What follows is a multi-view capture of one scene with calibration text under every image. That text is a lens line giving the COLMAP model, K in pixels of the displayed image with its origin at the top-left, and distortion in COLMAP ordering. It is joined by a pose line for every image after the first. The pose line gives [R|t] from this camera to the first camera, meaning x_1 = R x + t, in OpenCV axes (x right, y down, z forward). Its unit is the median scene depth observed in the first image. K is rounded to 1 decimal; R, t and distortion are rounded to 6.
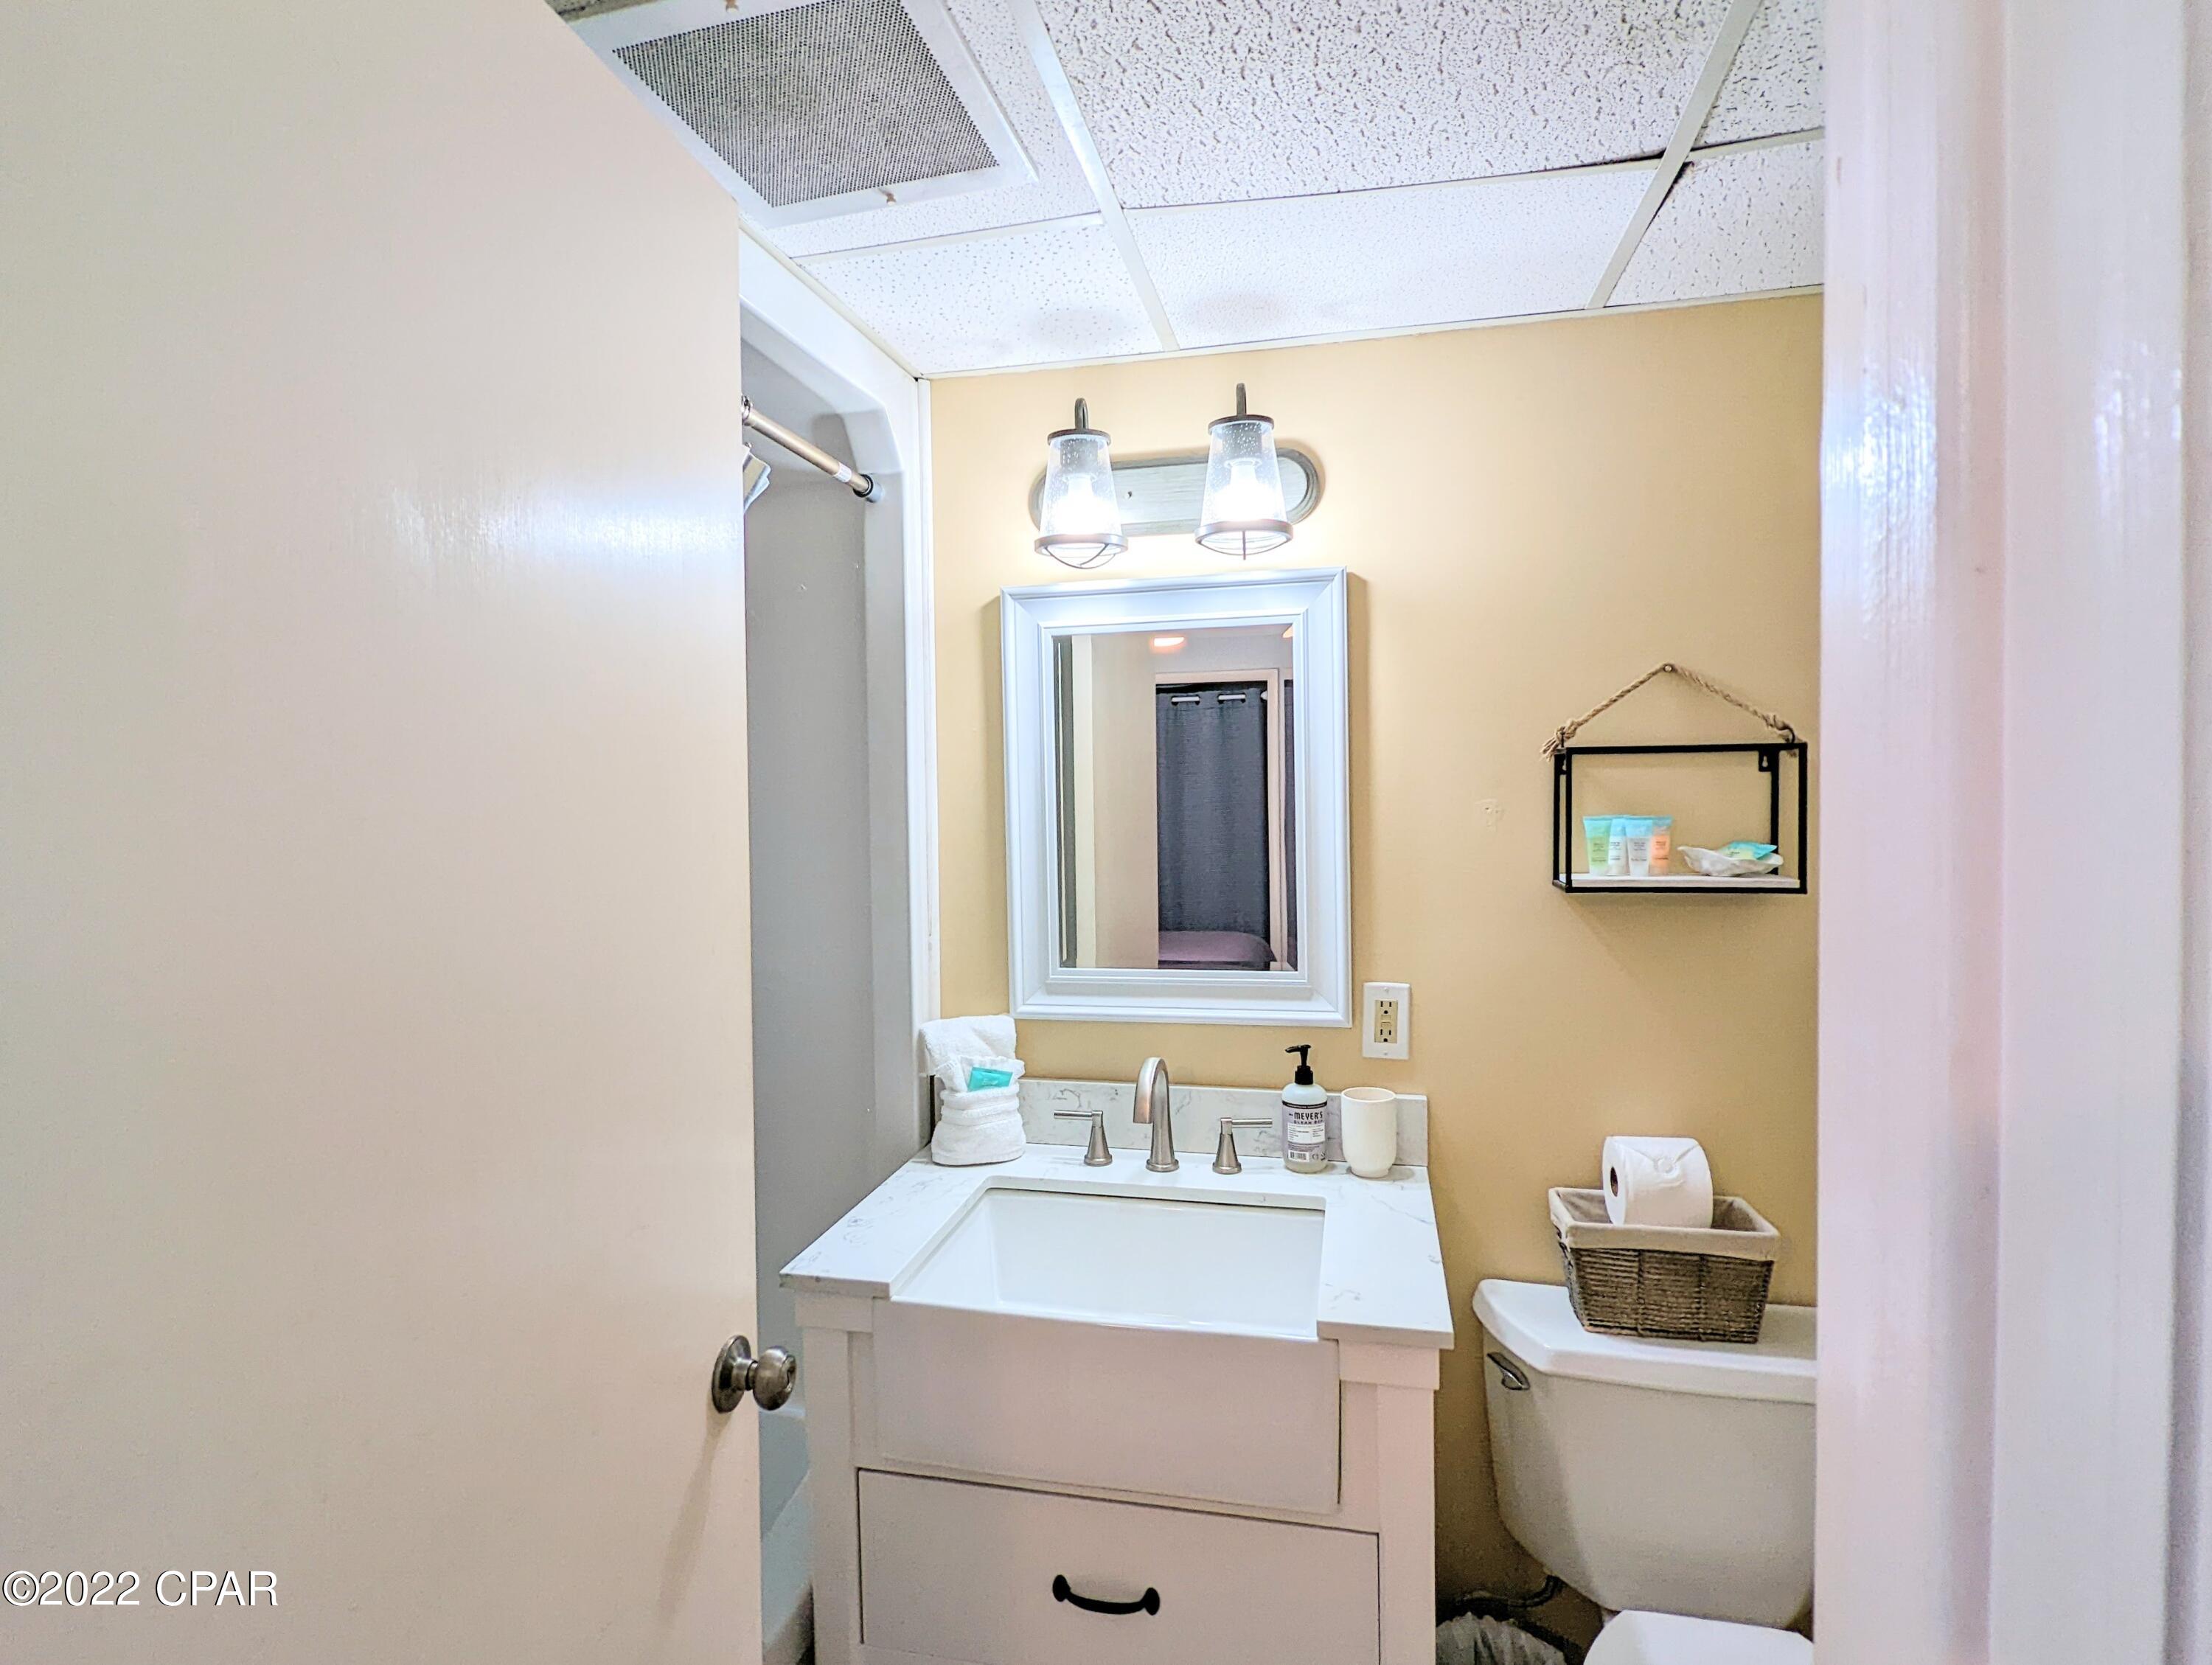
lens RADIAL K [[1153.9, 0, 1104.0], [0, 1153.9, 830.5], [0, 0, 1]] dist [-0.002718, -0.002381]
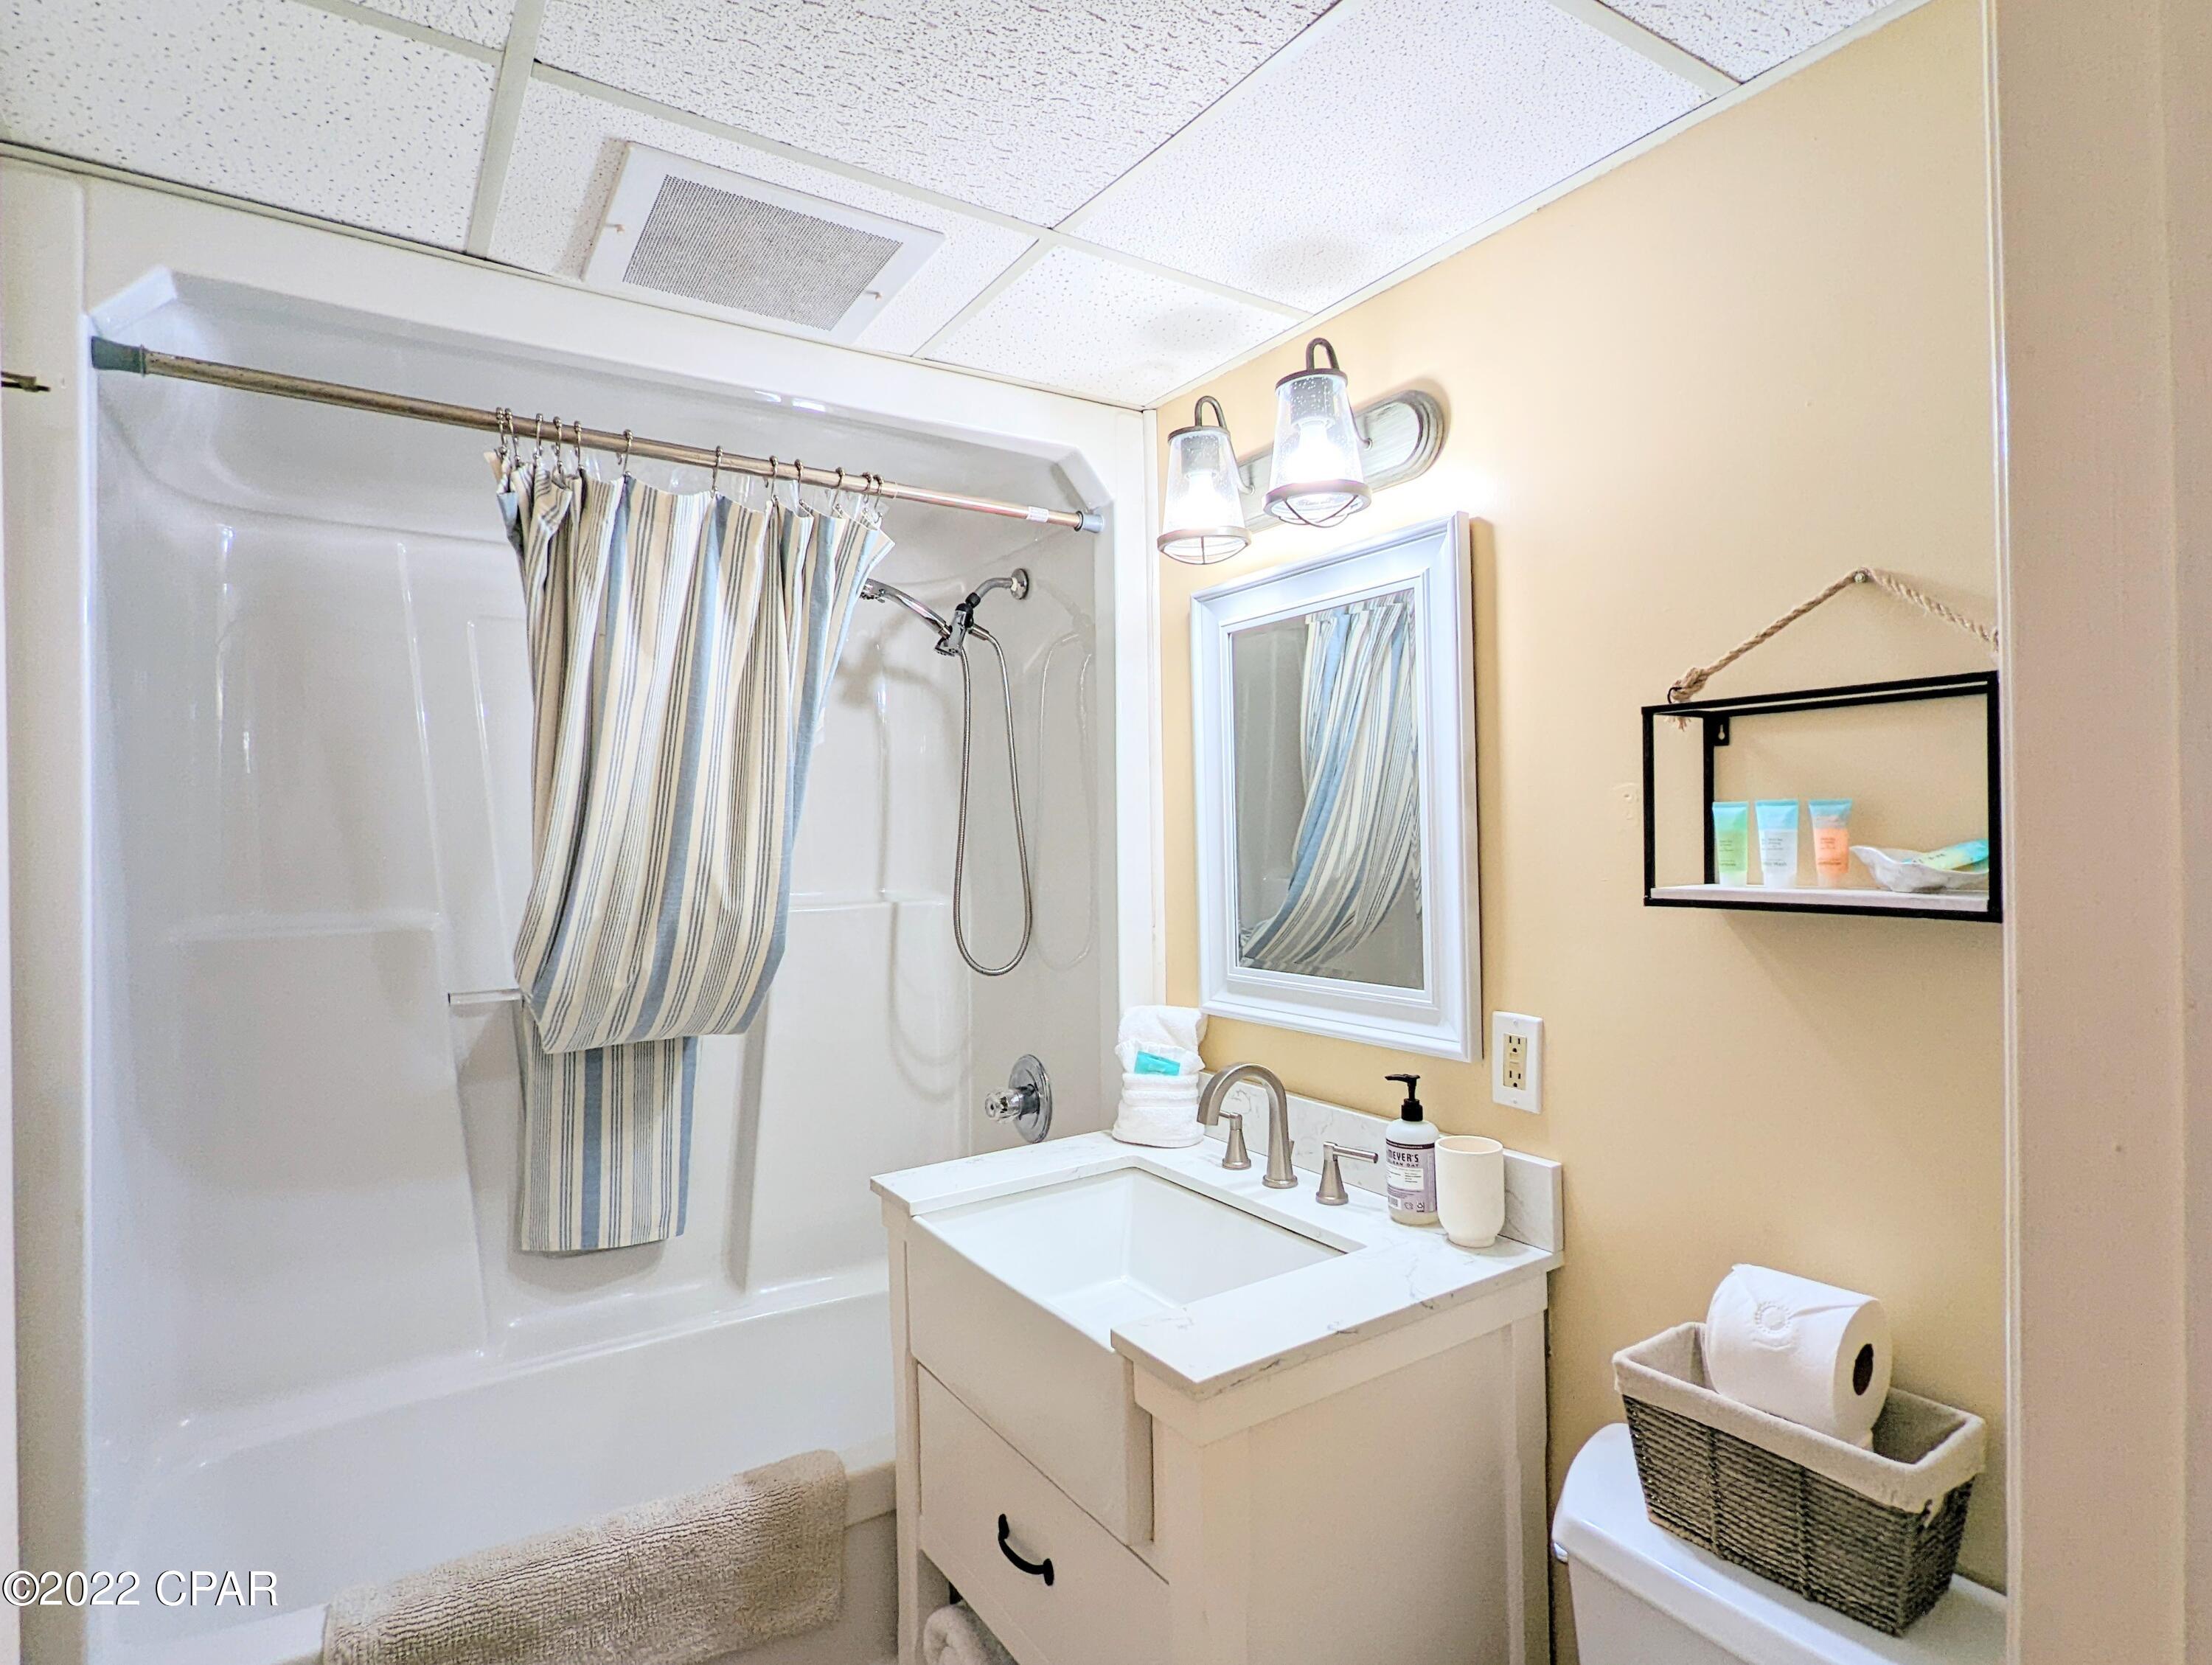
lens RADIAL K [[1153.9, 0, 1119.3], [0, 1153.9, 833.8], [0, 0, 1]] dist [-0.002718, -0.002381]
pose [[0.727983, 0.003598, -0.685586, 0.607032], [-0.018834, 0.999714, -0.014752, 0.023297], [0.685337, 0.023652, 0.727842, 0.221517]]
